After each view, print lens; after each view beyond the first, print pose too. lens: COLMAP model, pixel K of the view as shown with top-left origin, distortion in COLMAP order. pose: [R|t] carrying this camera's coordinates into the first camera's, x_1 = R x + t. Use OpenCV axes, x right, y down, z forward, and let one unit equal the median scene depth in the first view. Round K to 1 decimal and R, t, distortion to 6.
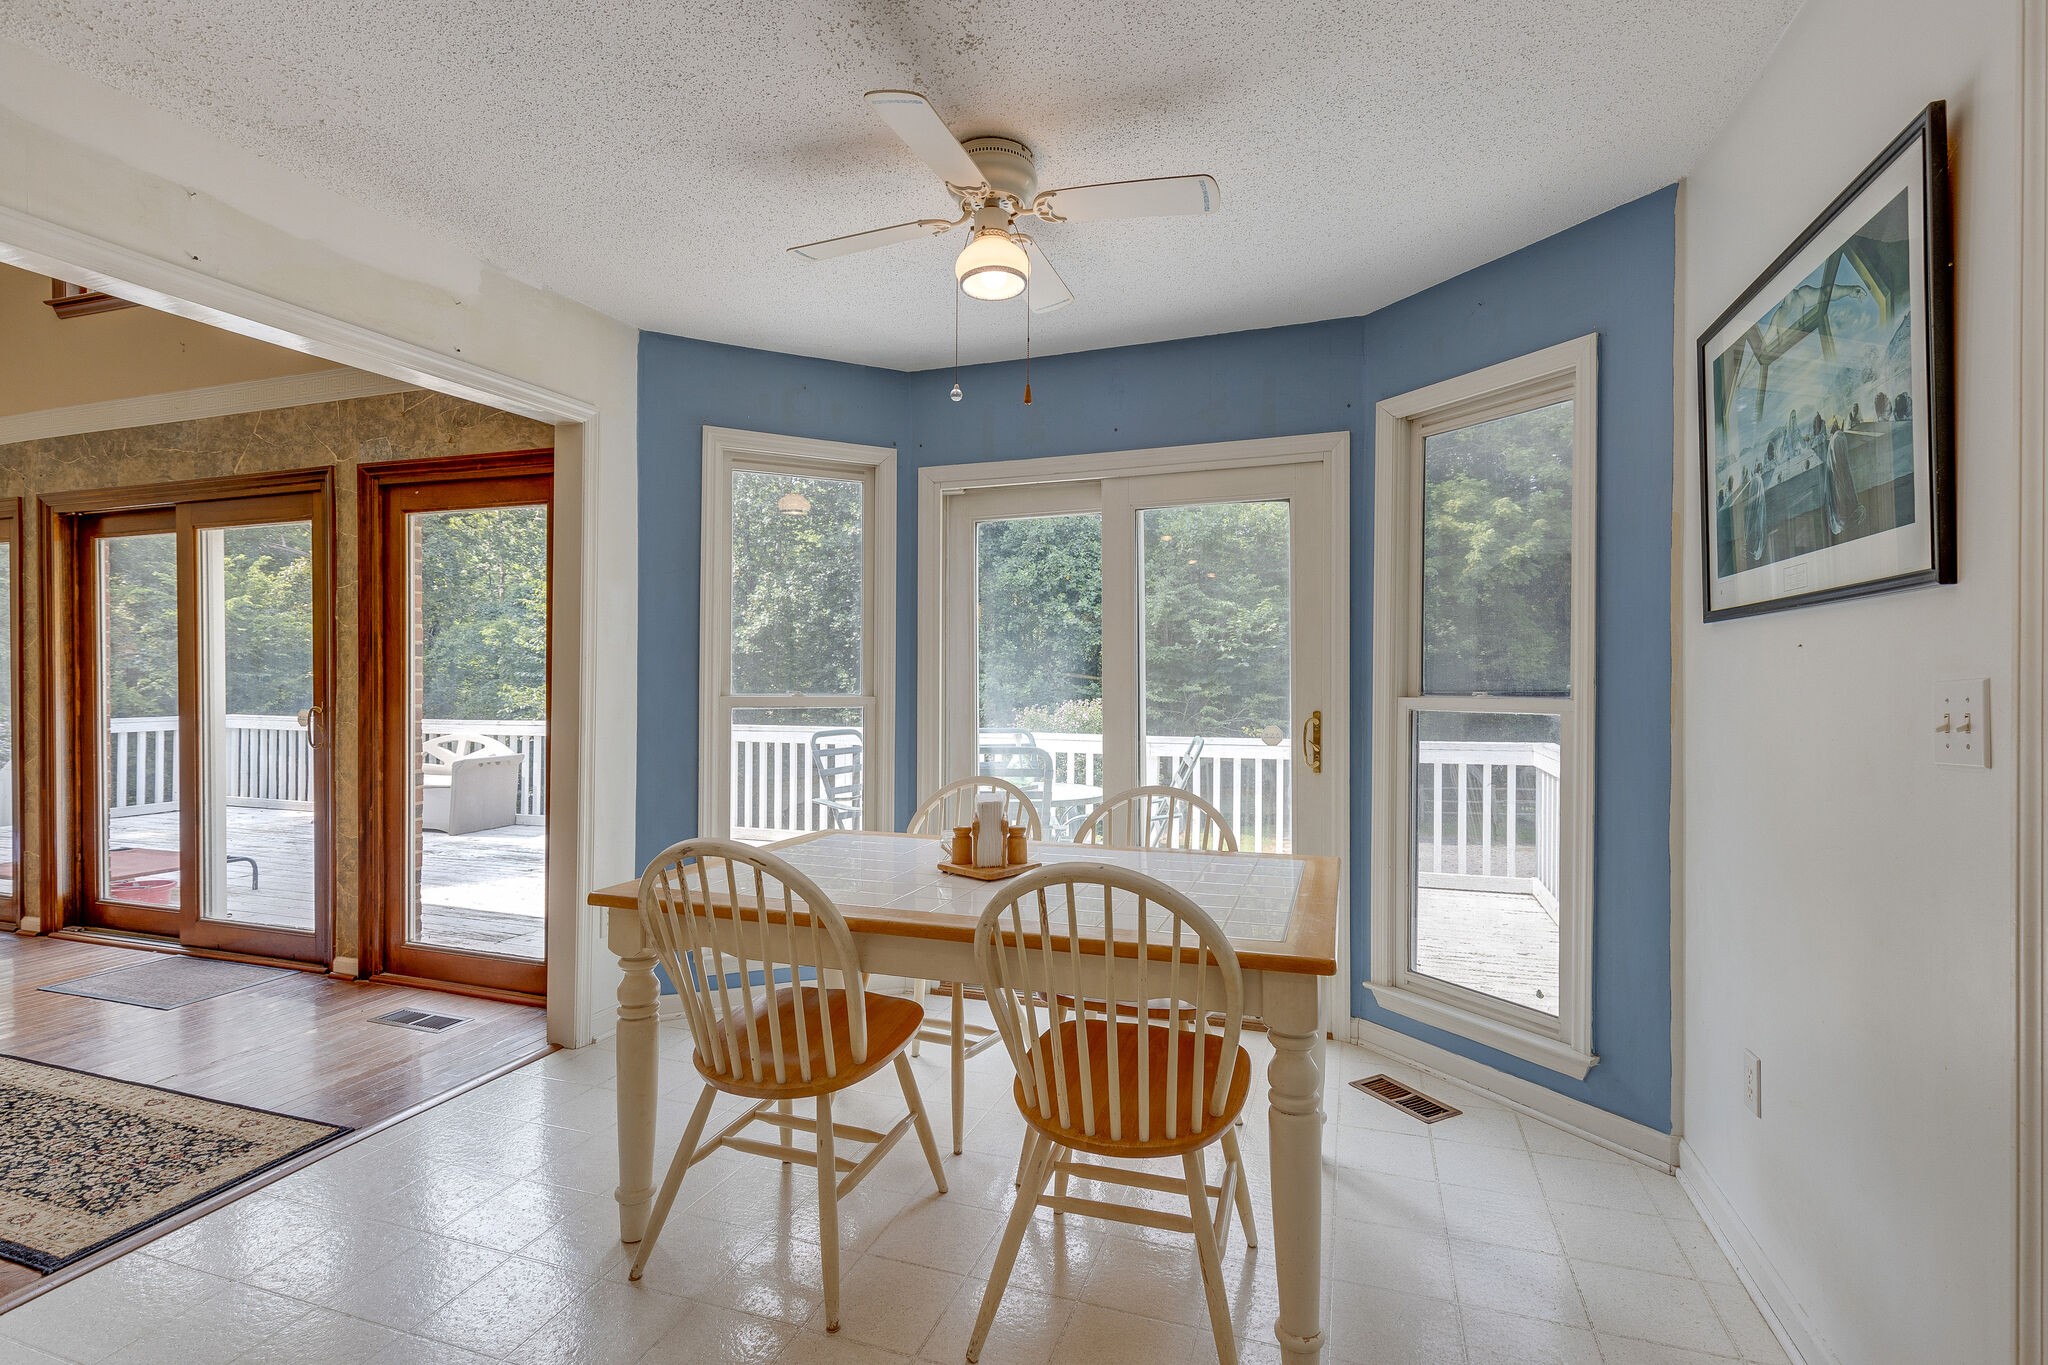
lens RADIAL K [[919.1, 0, 1024.8], [0, 919.1, 690.3], [0, 0, 1]] dist [0.006901, -0.000489]
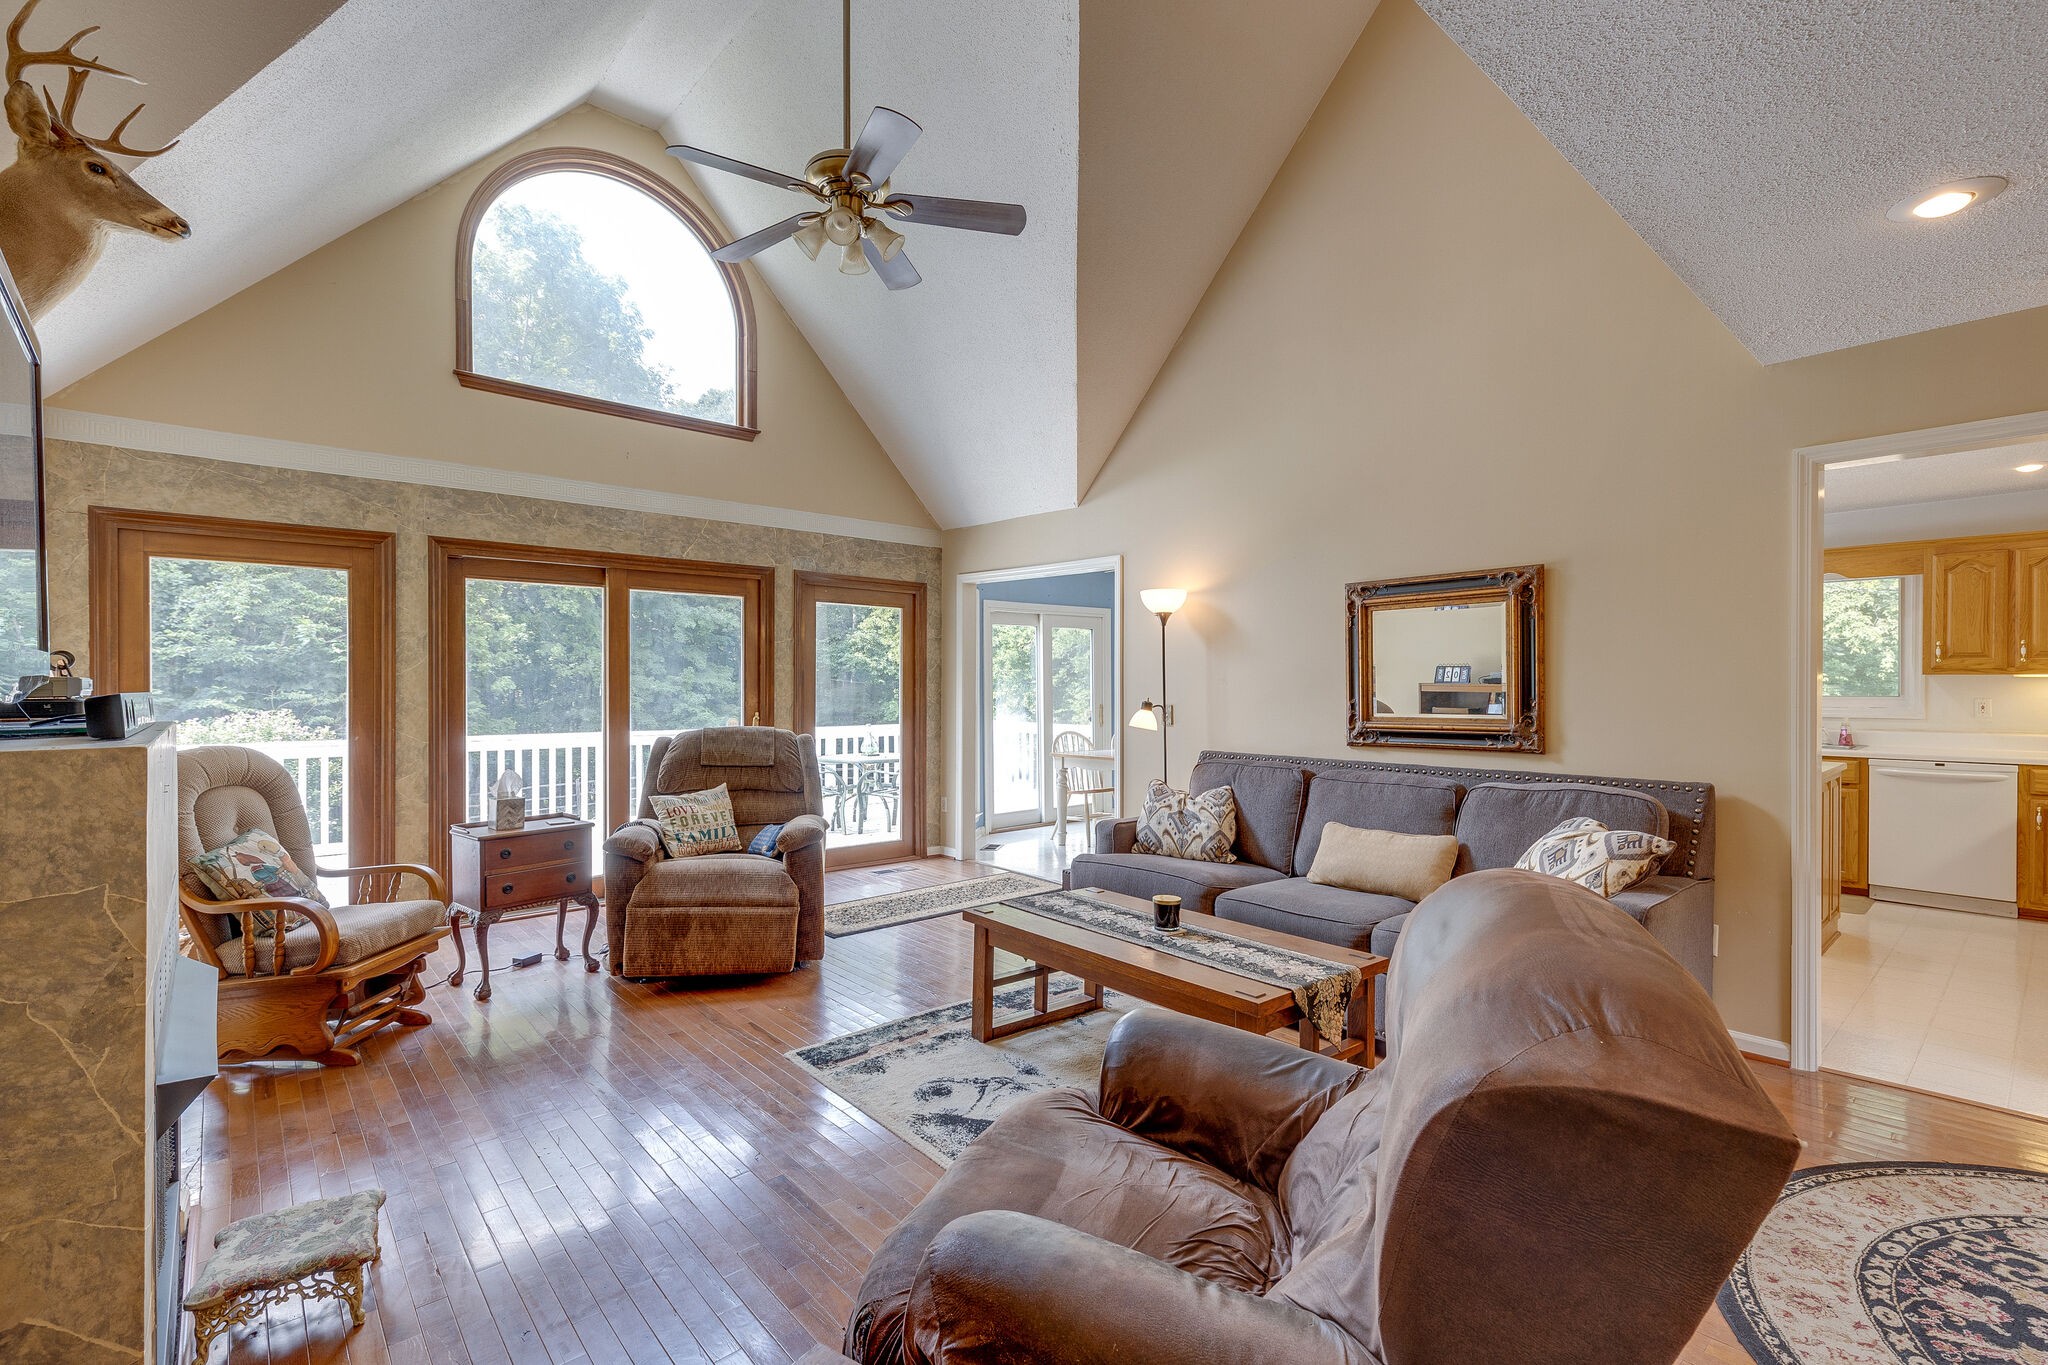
lens RADIAL K [[928.7, 0, 1037.4], [0, 928.7, 693.5], [0, 0, 1]] dist [0.011957, -0.000573]
pose [[0.501930, -0.007146, 0.864879, -1.881368], [0.007837, 0.999962, 0.003714, -0.022038], [-0.864873, 0.004913, 0.501967, -0.219511]]
